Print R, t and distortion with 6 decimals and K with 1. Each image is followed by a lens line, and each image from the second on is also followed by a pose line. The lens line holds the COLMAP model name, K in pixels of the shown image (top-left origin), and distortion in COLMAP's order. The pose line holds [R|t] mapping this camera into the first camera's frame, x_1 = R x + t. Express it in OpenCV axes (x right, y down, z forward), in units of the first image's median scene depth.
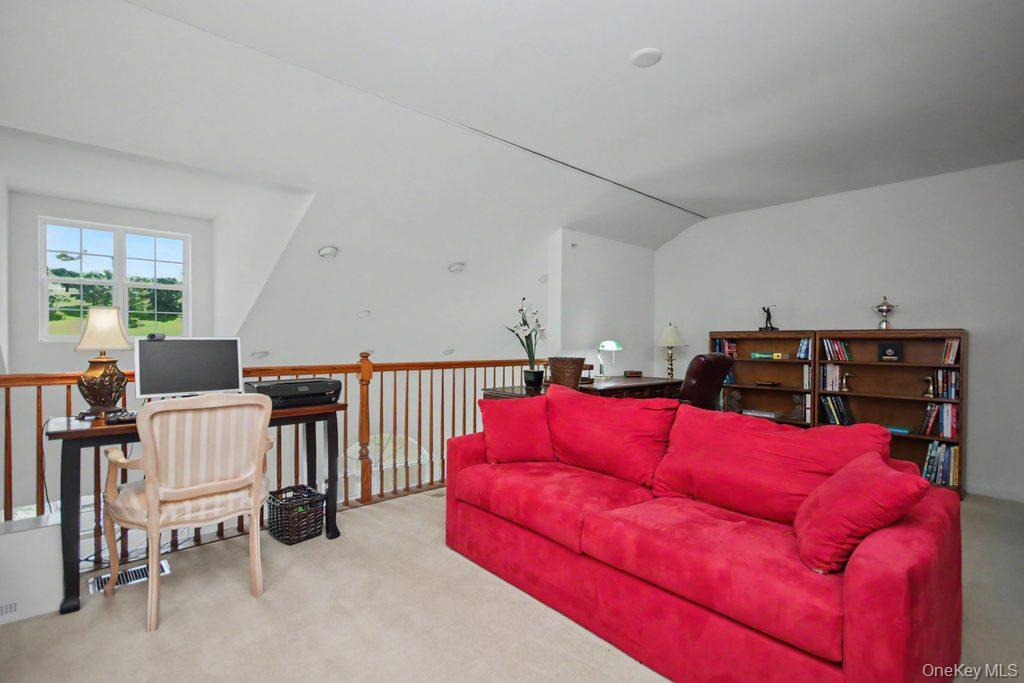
lens RADIAL K [[476.3, 0, 509.6], [0, 476.3, 346.2], [0, 0, 1]] dist [0.000375, -0.000022]
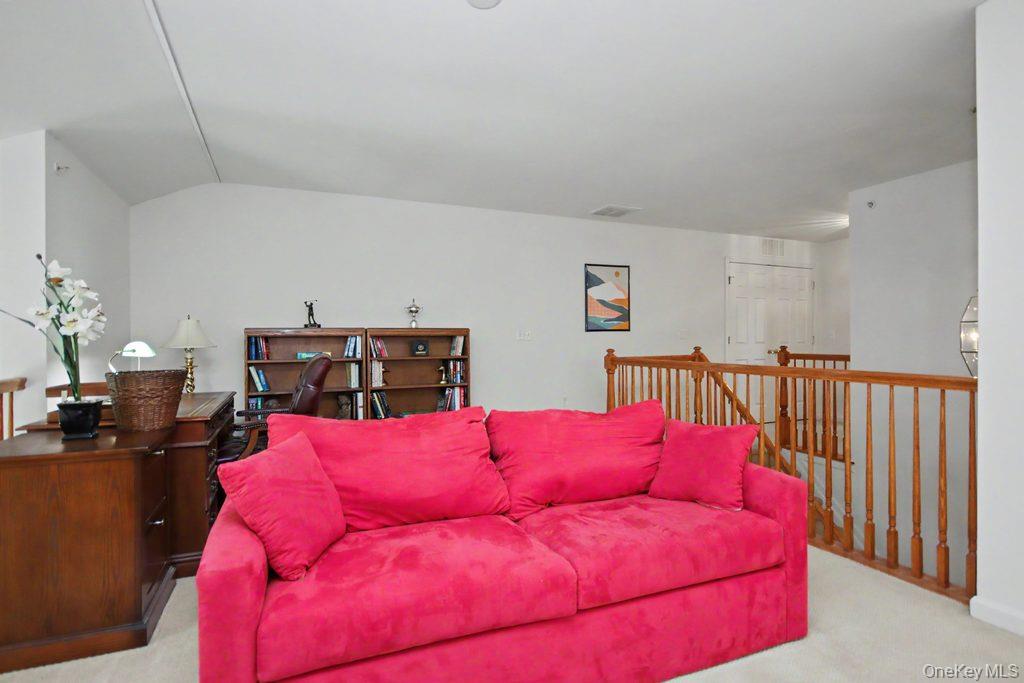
lens RADIAL K [[524.5, 0, 512.0], [0, 524.5, 341.5], [0, 0, 1]] dist [-0.002429, -0.000311]
pose [[0.324522, -0.015101, 0.945757, -0.309392], [0.018631, 0.999781, 0.009571, -0.010183], [-0.945695, 0.014515, 0.324733, 0.357188]]
